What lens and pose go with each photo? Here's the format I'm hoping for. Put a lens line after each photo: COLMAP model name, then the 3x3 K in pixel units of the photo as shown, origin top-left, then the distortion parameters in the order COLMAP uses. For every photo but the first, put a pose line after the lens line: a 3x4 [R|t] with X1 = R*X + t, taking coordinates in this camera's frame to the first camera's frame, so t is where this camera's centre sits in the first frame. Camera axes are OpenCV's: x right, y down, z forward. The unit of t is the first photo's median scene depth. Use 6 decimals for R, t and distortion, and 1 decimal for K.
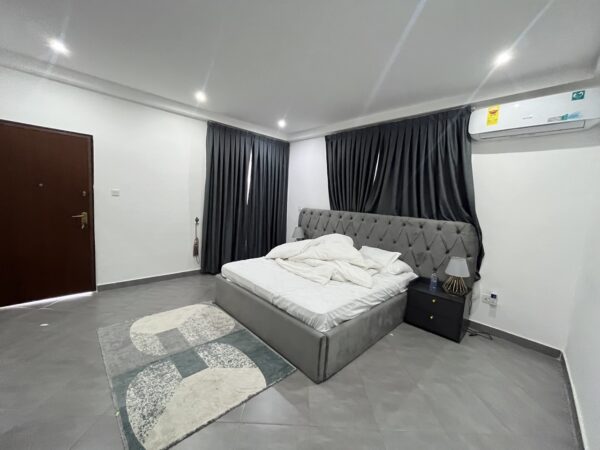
lens RADIAL K [[242.7, 0, 299.6], [0, 242.7, 223.0], [0, 0, 1]] dist [-0.005848, -0.000005]
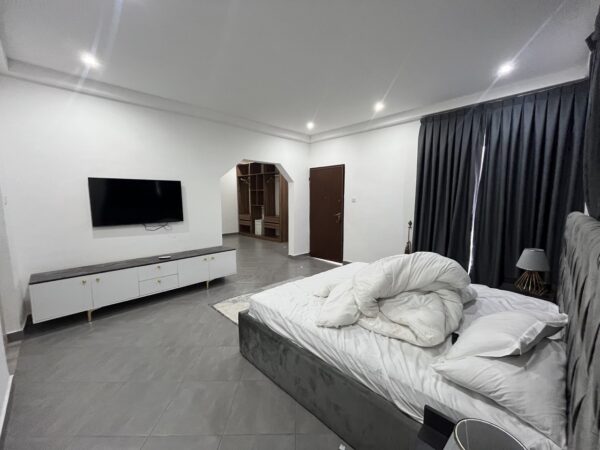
lens RADIAL K [[242.7, 0, 303.7], [0, 242.7, 224.5], [0, 0, 1]] dist [-0.005848, -0.000005]
pose [[0.009365, 0.048016, -0.998803, 1.282094], [-0.089152, 0.994909, 0.046993, -0.035518], [0.995974, 0.088605, 0.013598, 1.288523]]
